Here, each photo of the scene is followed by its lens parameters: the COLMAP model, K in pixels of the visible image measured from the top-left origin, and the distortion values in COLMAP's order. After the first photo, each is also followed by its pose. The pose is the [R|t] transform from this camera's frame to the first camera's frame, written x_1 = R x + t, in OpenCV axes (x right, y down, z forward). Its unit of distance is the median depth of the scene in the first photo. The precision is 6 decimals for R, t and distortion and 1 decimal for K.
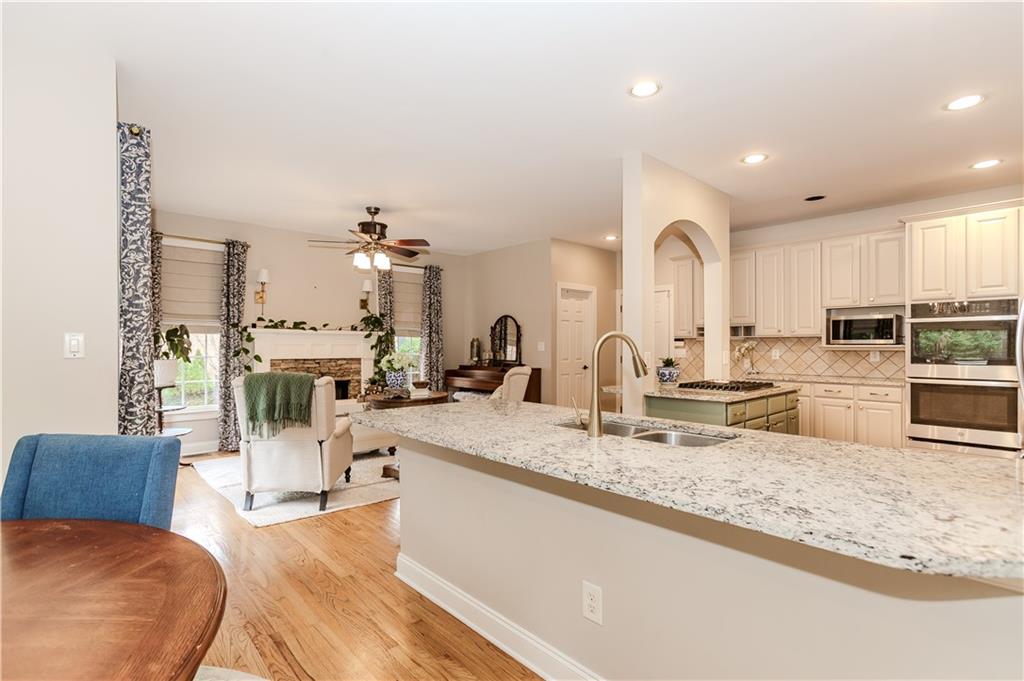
lens RADIAL K [[481.2, 0, 508.8], [0, 481.2, 341.6], [0, 0, 1]] dist [-0.008101, -0.000199]
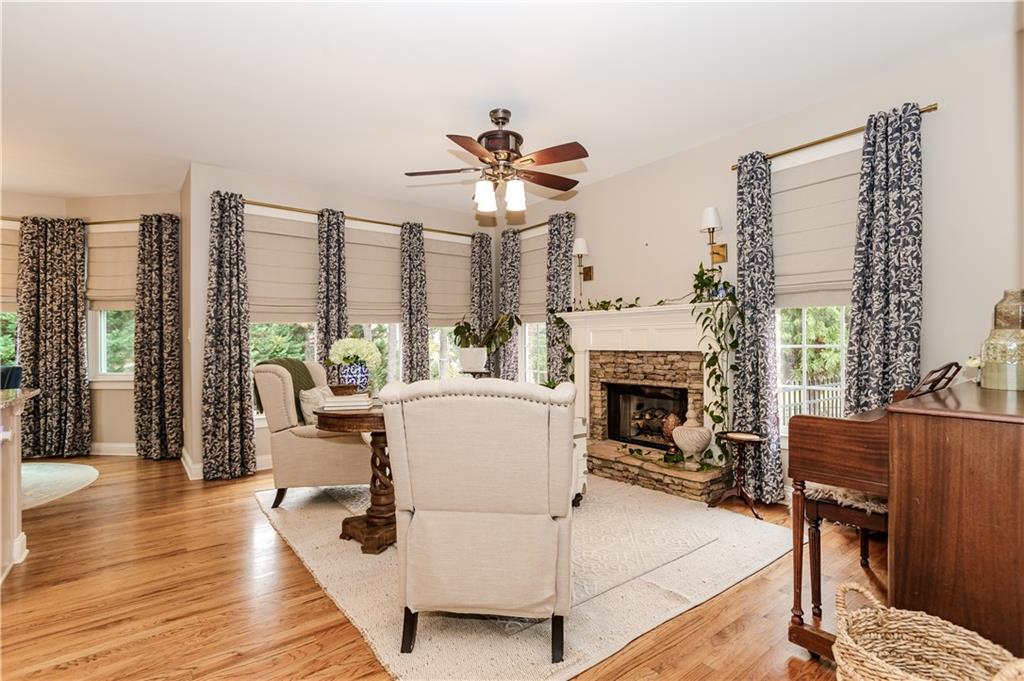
lens RADIAL K [[504.1, 0, 518.8], [0, 504.1, 344.6], [0, 0, 1]] dist [-0.002759, 0.000192]
pose [[-0.092297, -0.000341, -0.995731, 0.300821], [0.016929, 0.999855, -0.001911, 0.024004], [0.995588, -0.017033, -0.092278, 0.853303]]
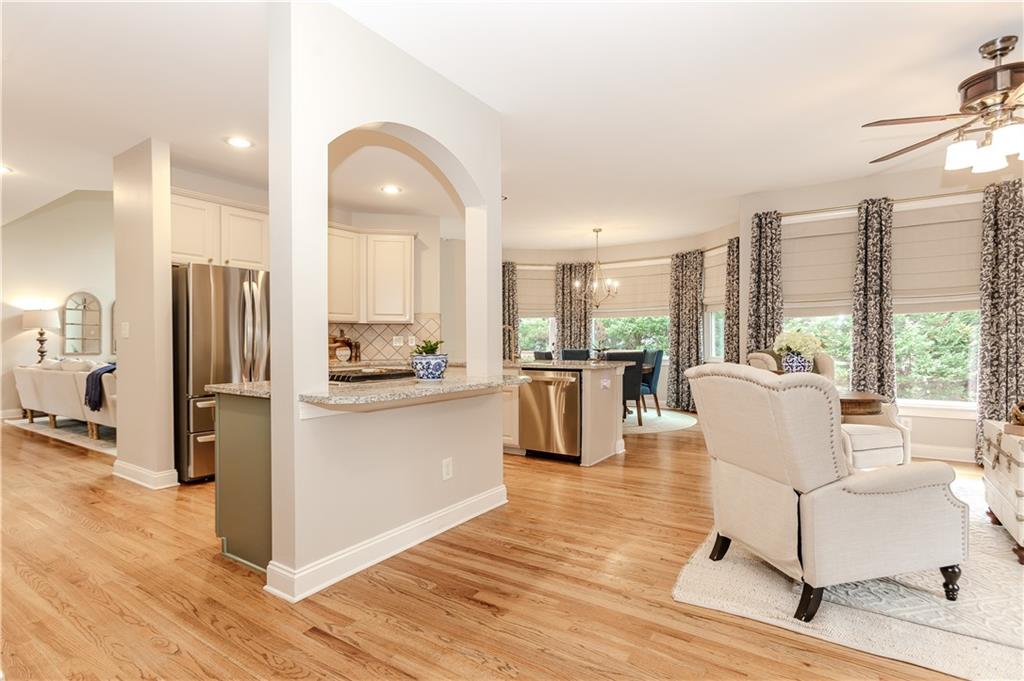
lens RADIAL K [[497.8, 0, 488.6], [0, 497.8, 342.4], [0, 0, 1]] dist [-0.001265, -0.000556]
pose [[-0.979778, 0.003290, -0.200061, 0.273730], [0.003979, 0.999987, -0.003041, 0.026184], [0.200048, -0.003775, -0.979779, 1.100187]]
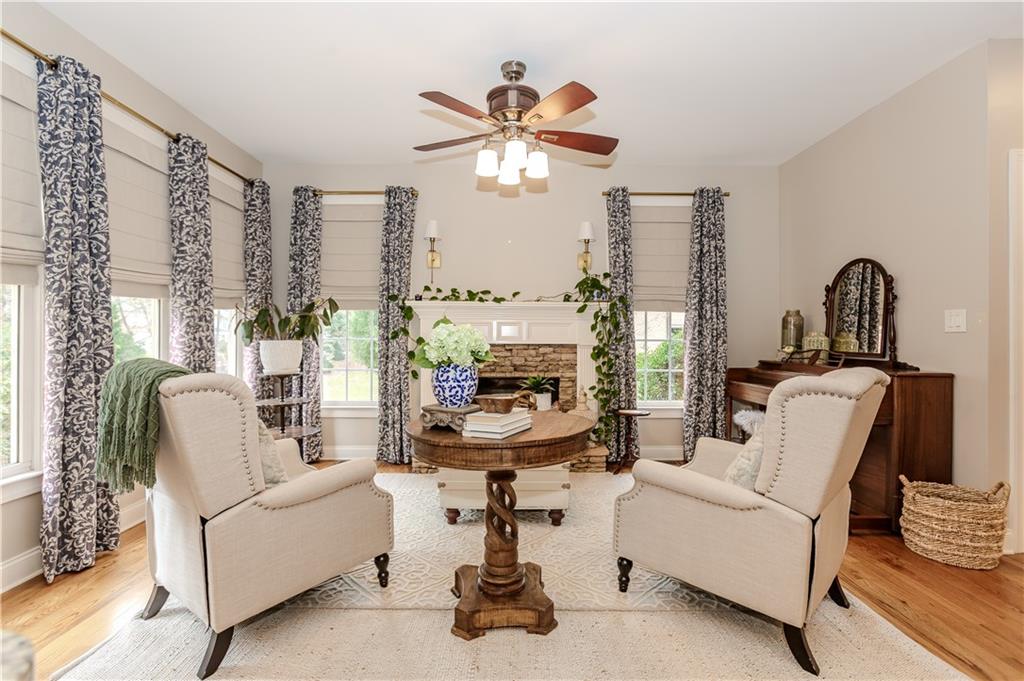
lens RADIAL K [[486.5, 0, 507.8], [0, 486.5, 336.4], [0, 0, 1]] dist [-0.021111, 0.000296]
pose [[0.741956, -0.000044, -0.670448, 0.063869], [0.004663, 0.999976, 0.005094, 0.020173], [0.670432, -0.006905, 0.741939, 0.459860]]
